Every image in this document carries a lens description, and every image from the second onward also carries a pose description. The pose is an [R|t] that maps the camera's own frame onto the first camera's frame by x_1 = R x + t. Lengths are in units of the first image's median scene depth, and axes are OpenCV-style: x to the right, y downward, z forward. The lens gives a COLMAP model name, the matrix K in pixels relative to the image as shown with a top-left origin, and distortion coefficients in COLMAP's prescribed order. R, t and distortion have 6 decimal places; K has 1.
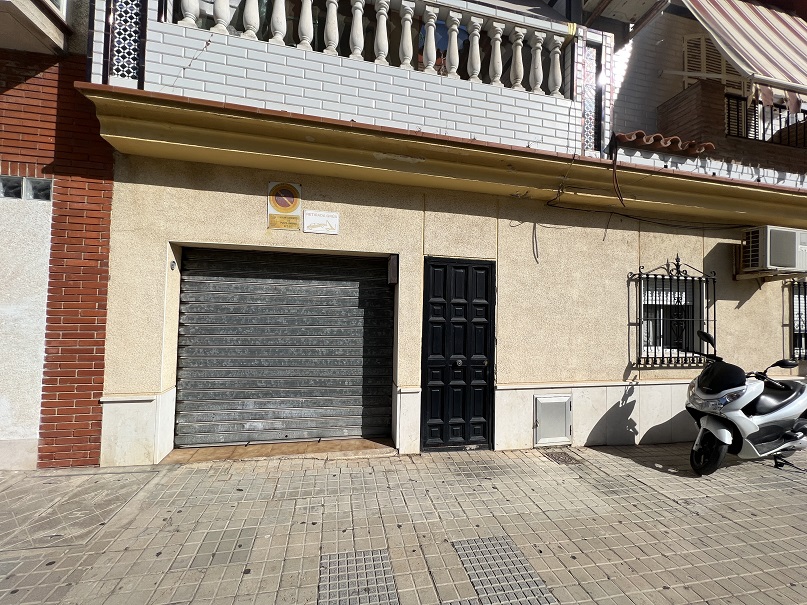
lens RADIAL K [[322.4, 0, 401.9], [0, 322.4, 300.5], [0, 0, 1]] dist [-0.001882, 0.000498]
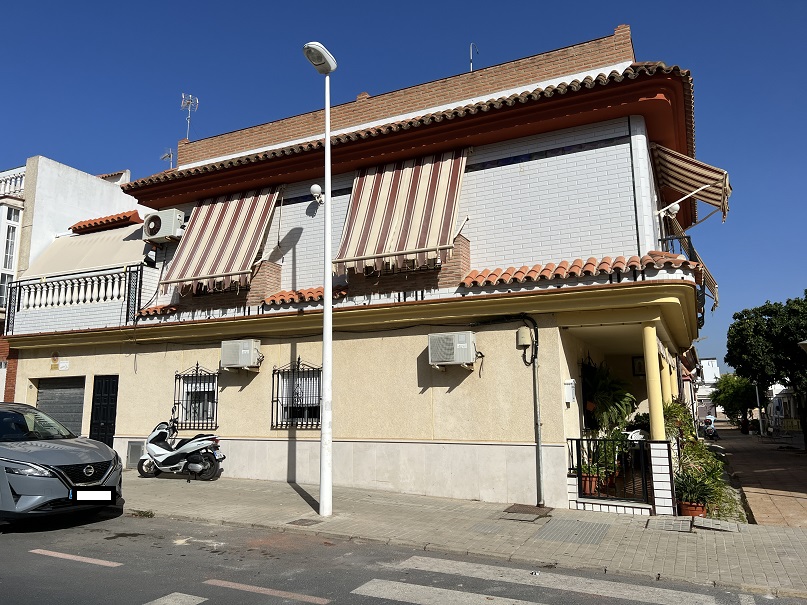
lens RADIAL K [[604.5, 0, 411.8], [0, 604.5, 305.5], [0, 0, 1]] dist [0.052109, -0.060581]
pose [[0.795481, -0.126515, -0.592624, 4.454362], [0.043651, 0.987386, -0.152198, 0.125843], [0.604404, 0.095202, 0.790969, -1.074726]]
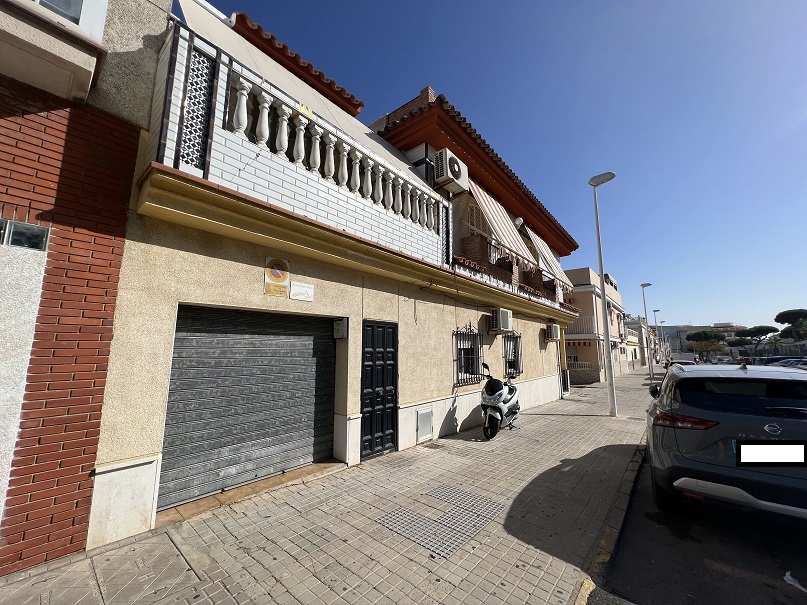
lens RADIAL K [[322.4, 0, 401.9], [0, 322.4, 300.5], [0, 0, 1]] dist [-0.001882, 0.000498]
pose [[0.788269, 0.071136, 0.611205, -0.685029], [-0.004749, 0.993969, -0.109560, -0.064514], [-0.615312, 0.083460, 0.783853, -0.241803]]
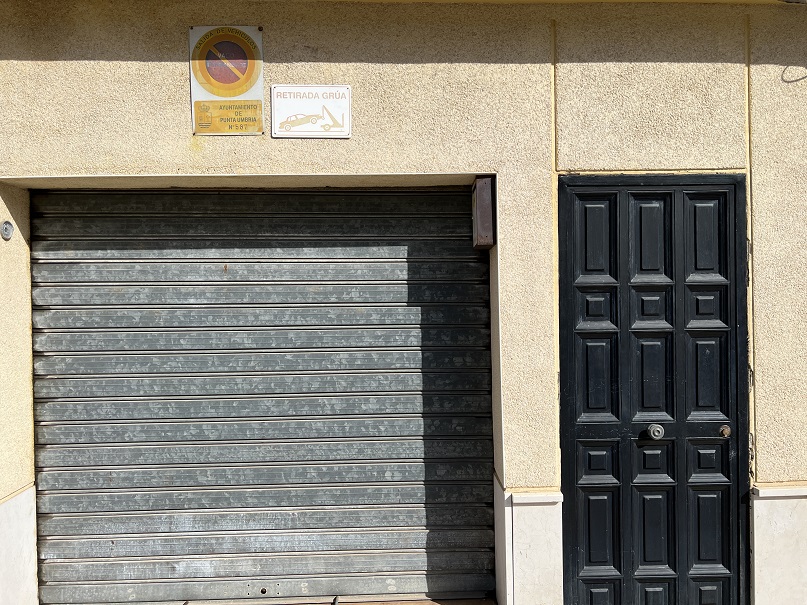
lens RADIAL K [[604.5, 0, 411.8], [0, 604.5, 305.5], [0, 0, 1]] dist [0.052109, -0.060581]
pose [[0.983979, -0.035475, -0.174717, 0.014883], [0.042111, 0.998520, 0.034423, -0.005156], [0.173237, -0.041229, 0.984017, 0.200280]]
